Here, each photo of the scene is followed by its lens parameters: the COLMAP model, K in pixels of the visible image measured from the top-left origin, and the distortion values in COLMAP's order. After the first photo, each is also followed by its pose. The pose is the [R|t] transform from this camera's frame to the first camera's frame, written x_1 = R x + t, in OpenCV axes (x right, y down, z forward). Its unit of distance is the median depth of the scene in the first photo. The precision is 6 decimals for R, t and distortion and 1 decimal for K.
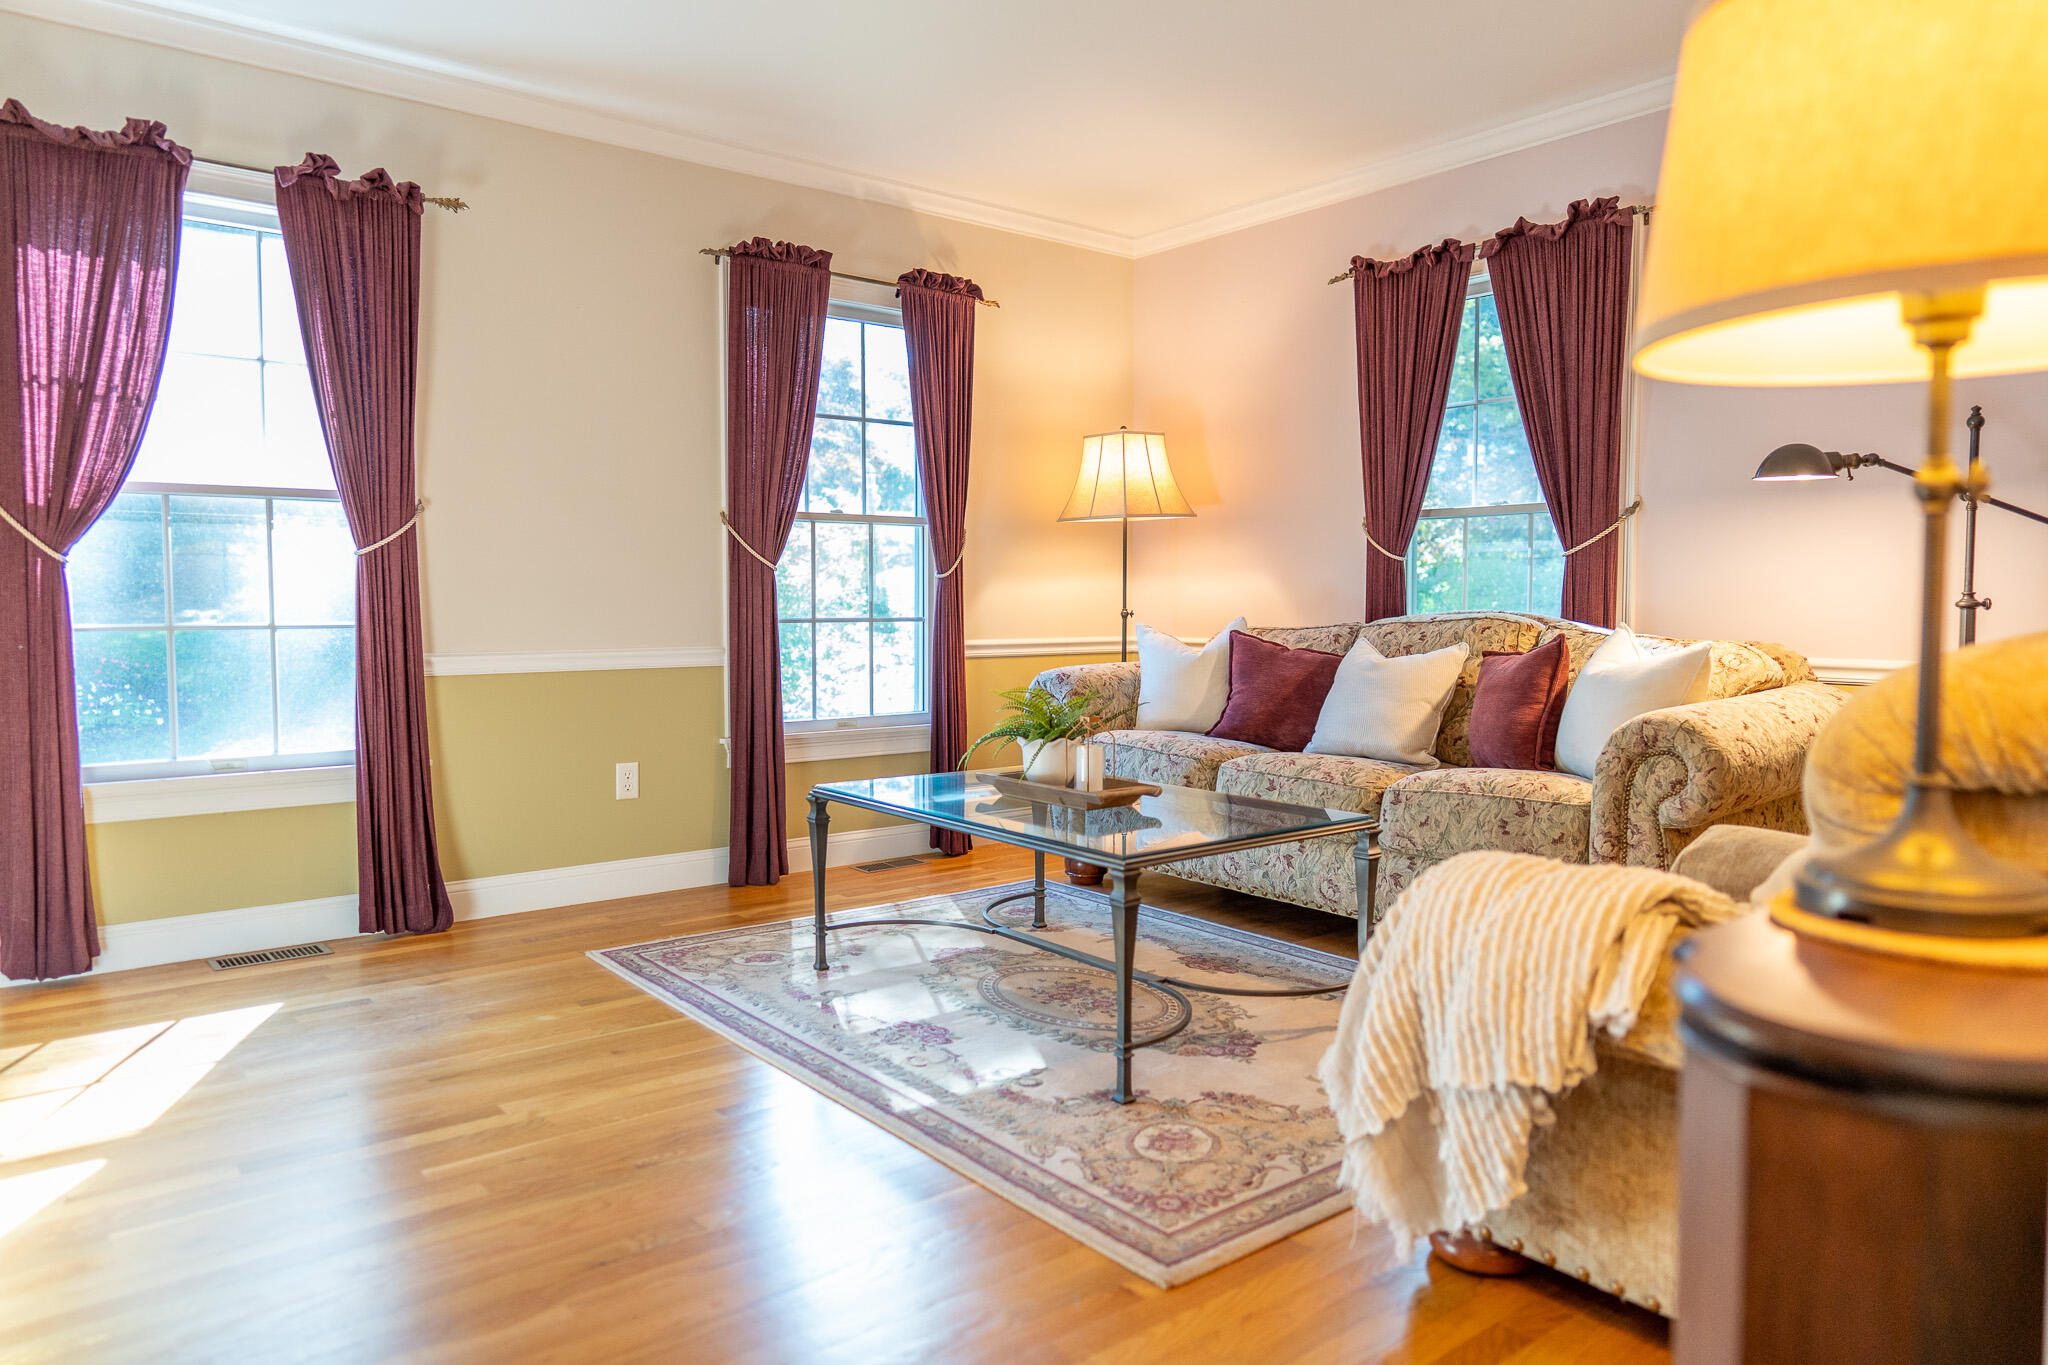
lens RADIAL K [[1356.4, 0, 1033.3], [0, 1356.4, 678.5], [0, 0, 1]] dist [-0.002306, 0.004453]
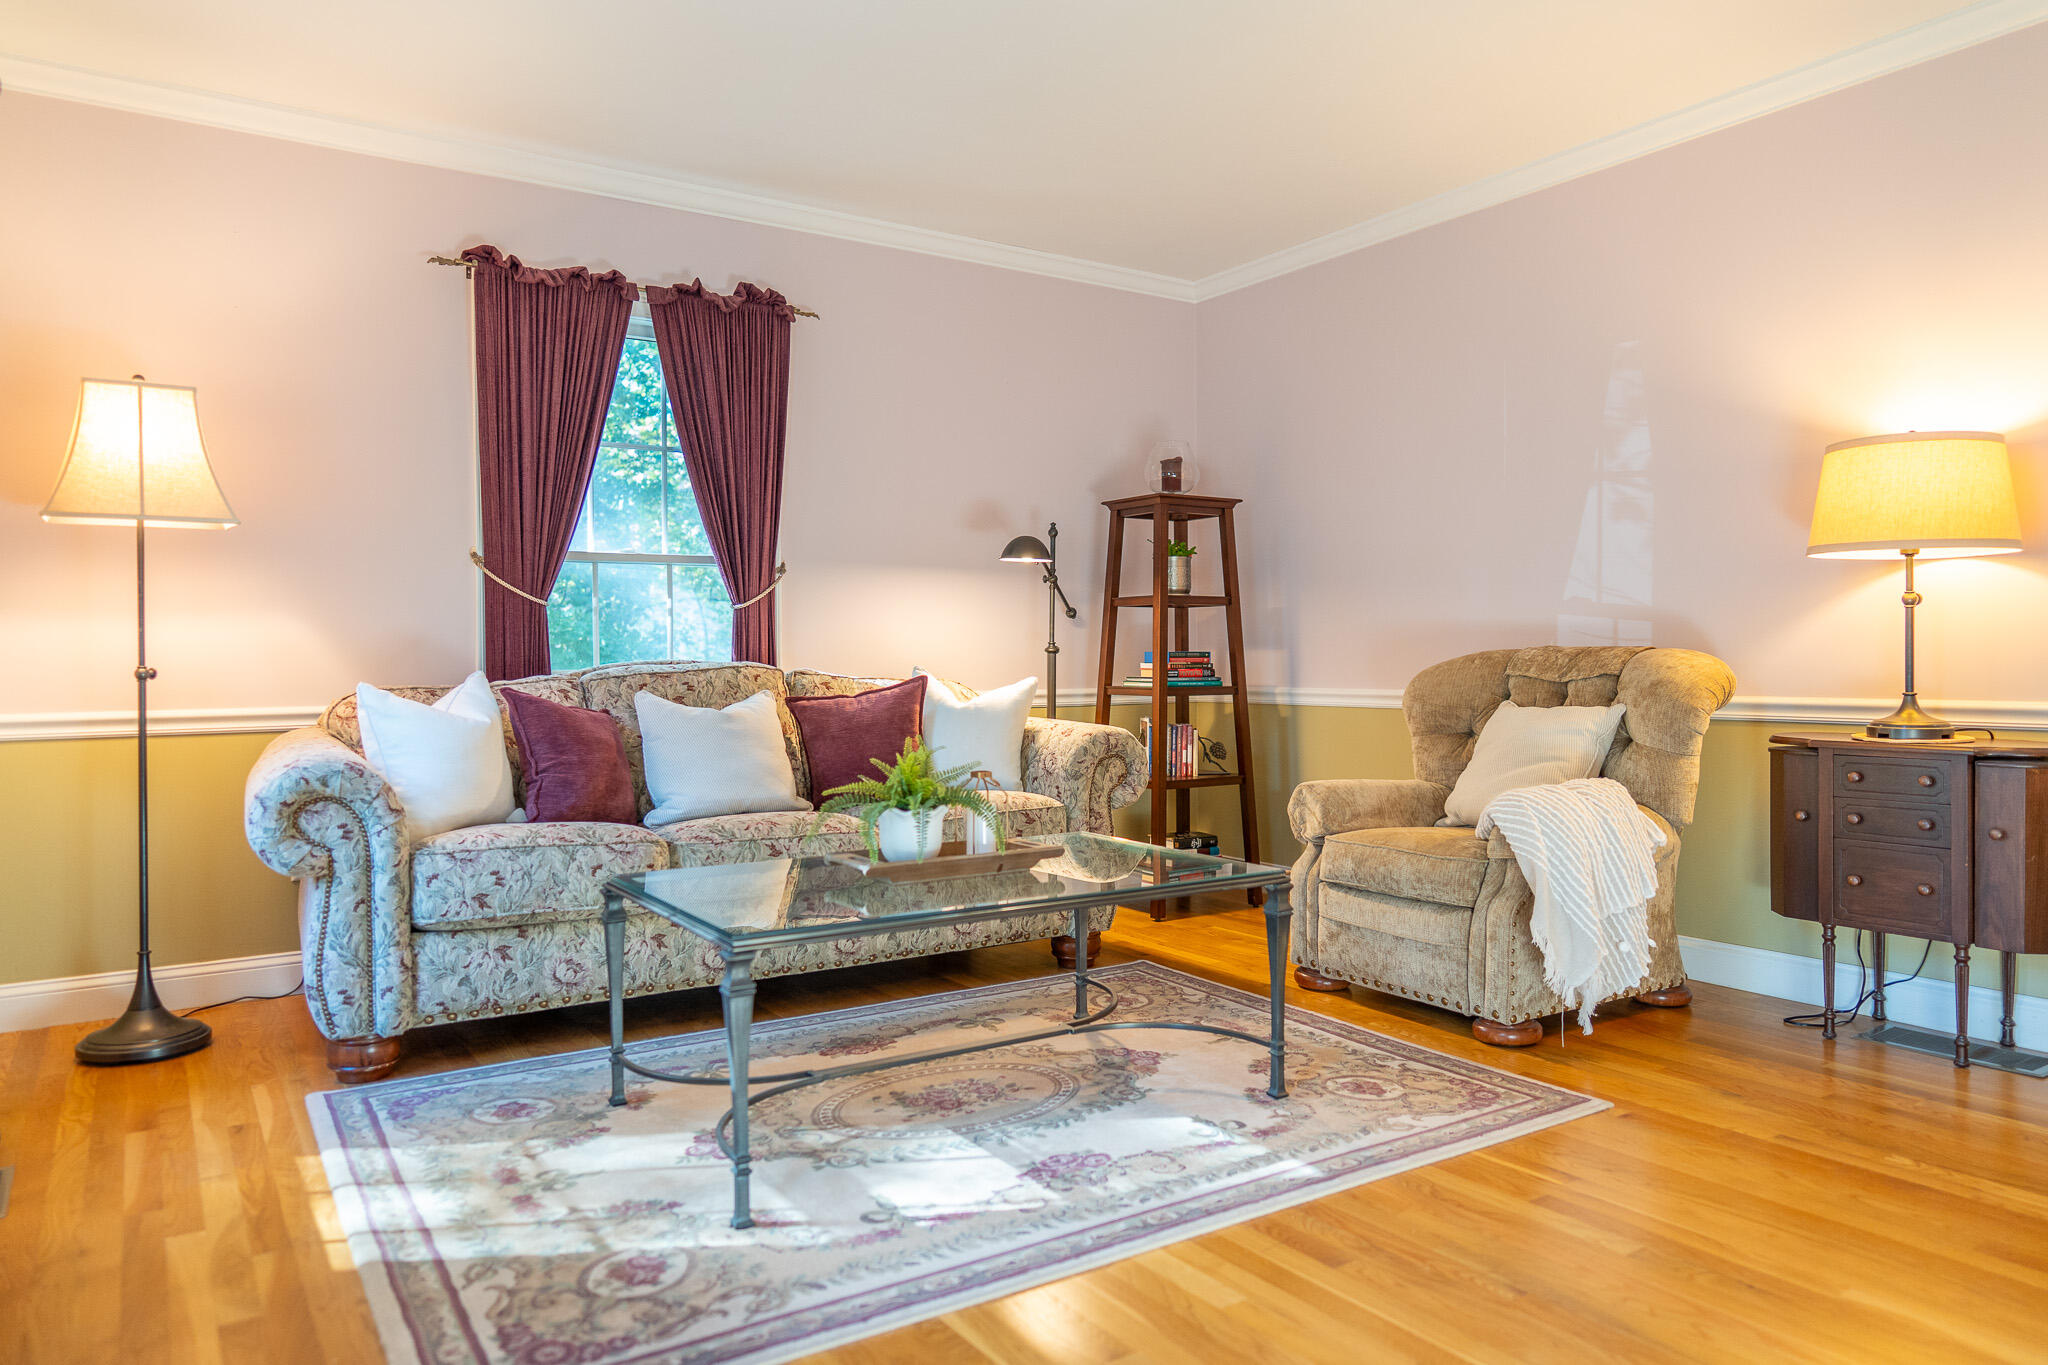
lens RADIAL K [[1356.4, 0, 1041.0], [0, 1356.4, 681.1], [0, 0, 1]] dist [-0.002306, 0.004453]
pose [[0.093389, -0.020435, 0.995420, -0.778019], [0.066966, 0.997654, 0.014198, -0.038824], [-0.993375, 0.065334, 0.094538, 0.798282]]
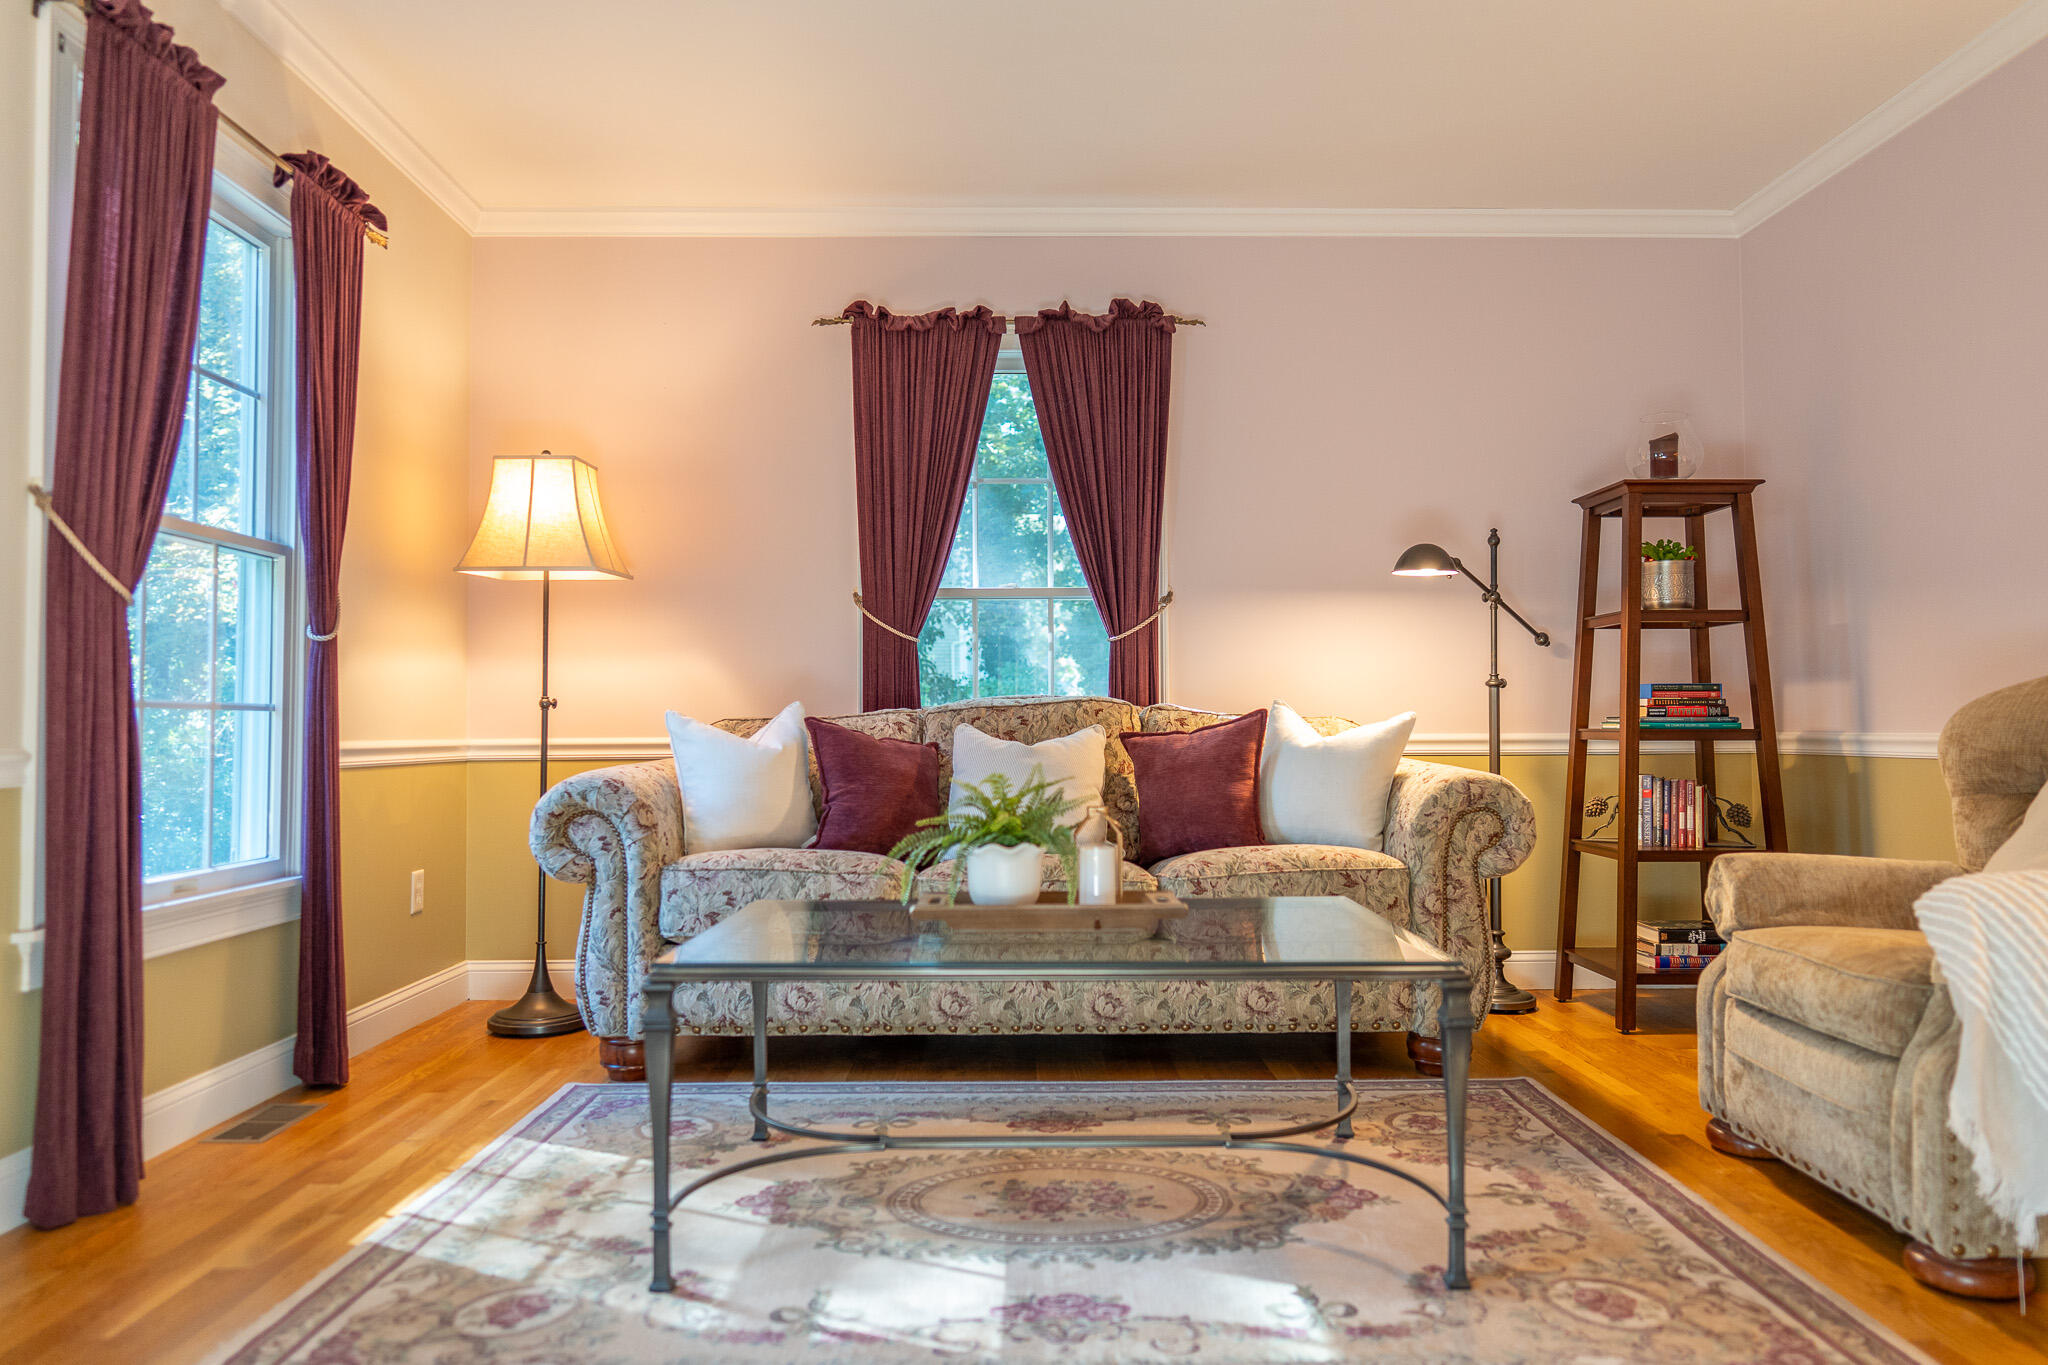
lens RADIAL K [[1356.4, 0, 1034.0], [0, 1356.4, 685.1], [0, 0, 1]] dist [-0.002306, 0.004453]
pose [[0.617943, 0.020274, 0.785962, -0.520461], [0.052962, 0.996323, -0.067340, 0.008424], [-0.784437, 0.083238, 0.614597, 0.515178]]
